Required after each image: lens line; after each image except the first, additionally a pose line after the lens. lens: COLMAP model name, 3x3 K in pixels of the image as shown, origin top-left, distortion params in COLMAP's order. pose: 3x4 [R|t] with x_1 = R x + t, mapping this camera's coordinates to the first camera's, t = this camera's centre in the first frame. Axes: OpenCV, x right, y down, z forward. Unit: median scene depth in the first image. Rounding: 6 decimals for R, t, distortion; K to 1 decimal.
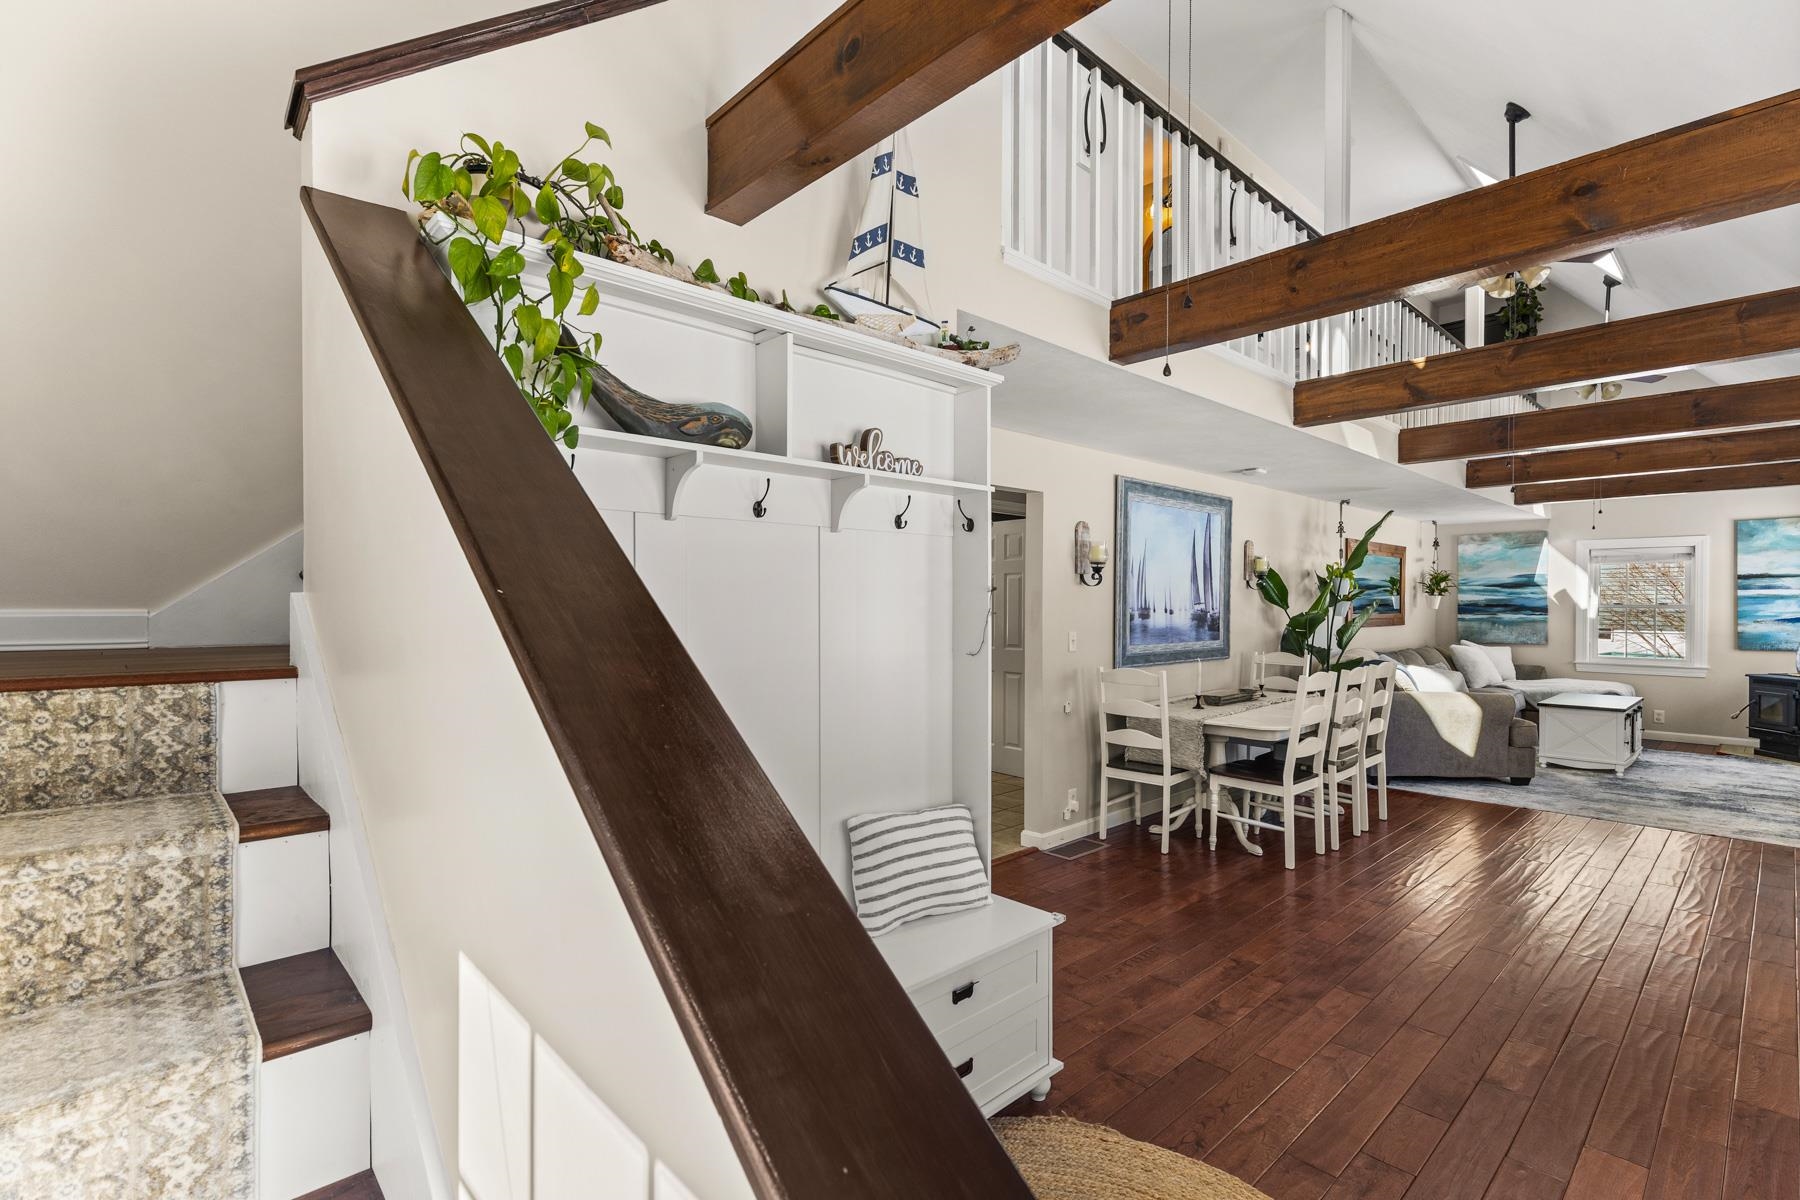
lens RADIAL K [[820.9, 0, 907.8], [0, 820.9, 610.5], [0, 0, 1]] dist [0.005739, 0.000733]
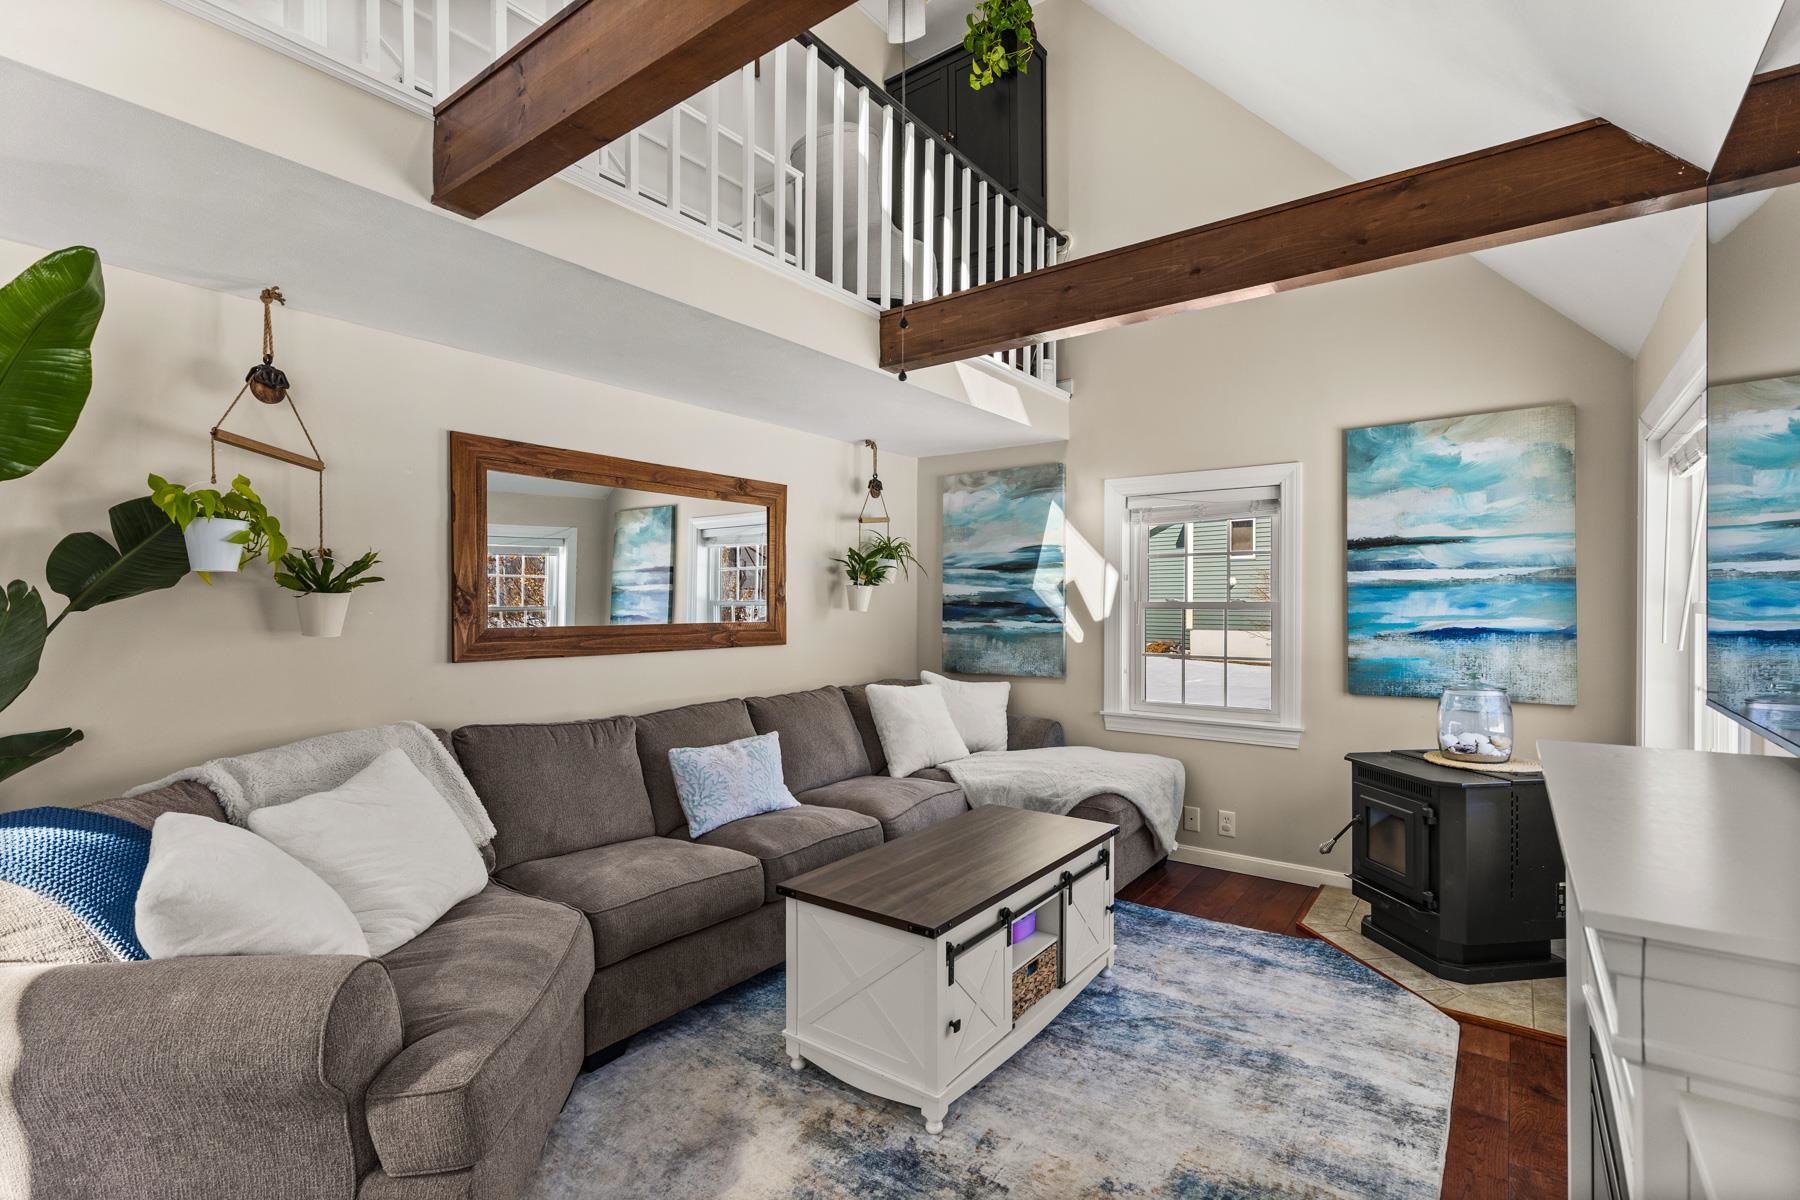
lens RADIAL K [[820.9, 0, 898.1], [0, 820.9, 610.6], [0, 0, 1]] dist [0.005739, 0.000733]
pose [[0.984636, -0.004032, 0.174571, 0.734459], [0.004145, 0.999991, -0.000287, -0.003051], [-0.174568, 0.001006, 0.984645, 0.634268]]
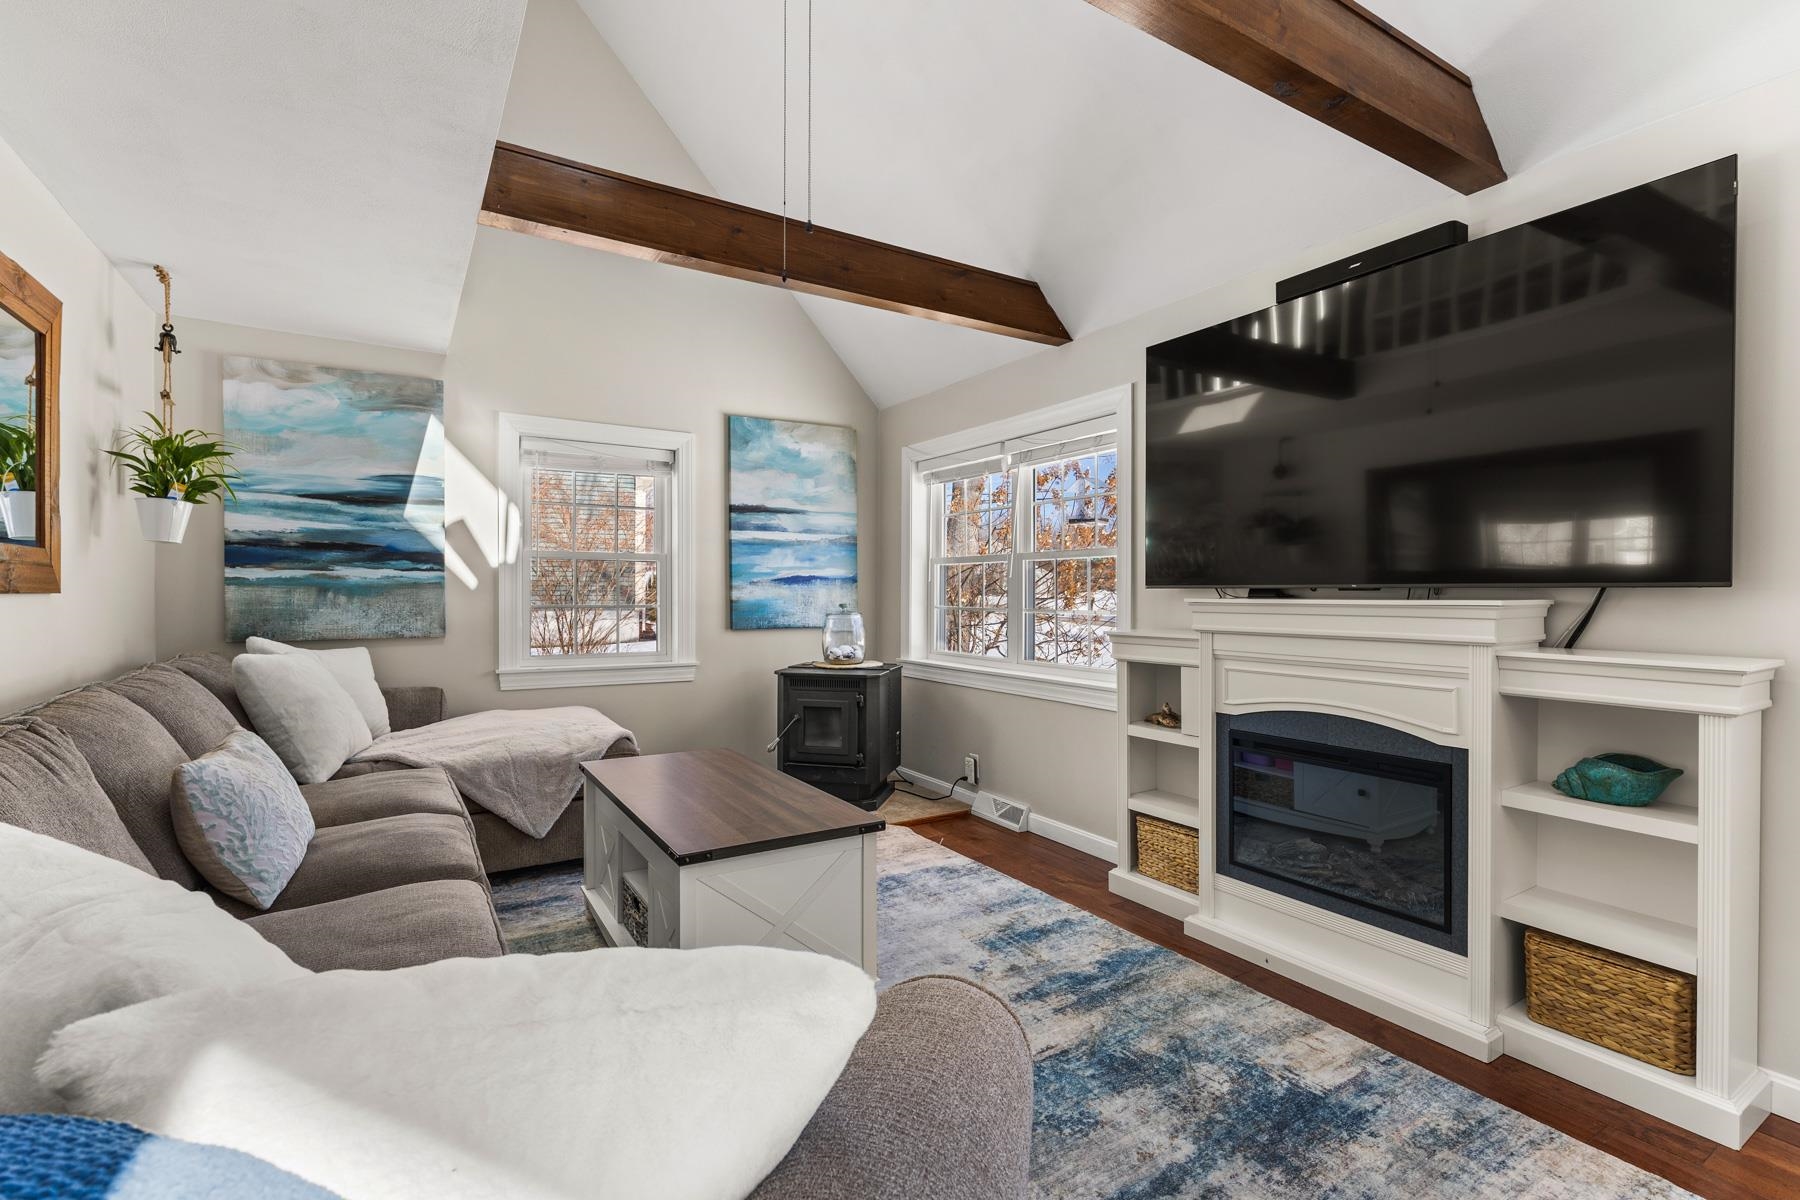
lens RADIAL K [[820.9, 0, 896.8], [0, 820.9, 596.8], [0, 0, 1]] dist [0.005739, 0.000733]
pose [[0.205329, -0.005497, 0.978678, 0.497131], [0.006322, 0.999971, 0.004290, 0.024204], [-0.978673, 0.005307, 0.205358, 0.848918]]
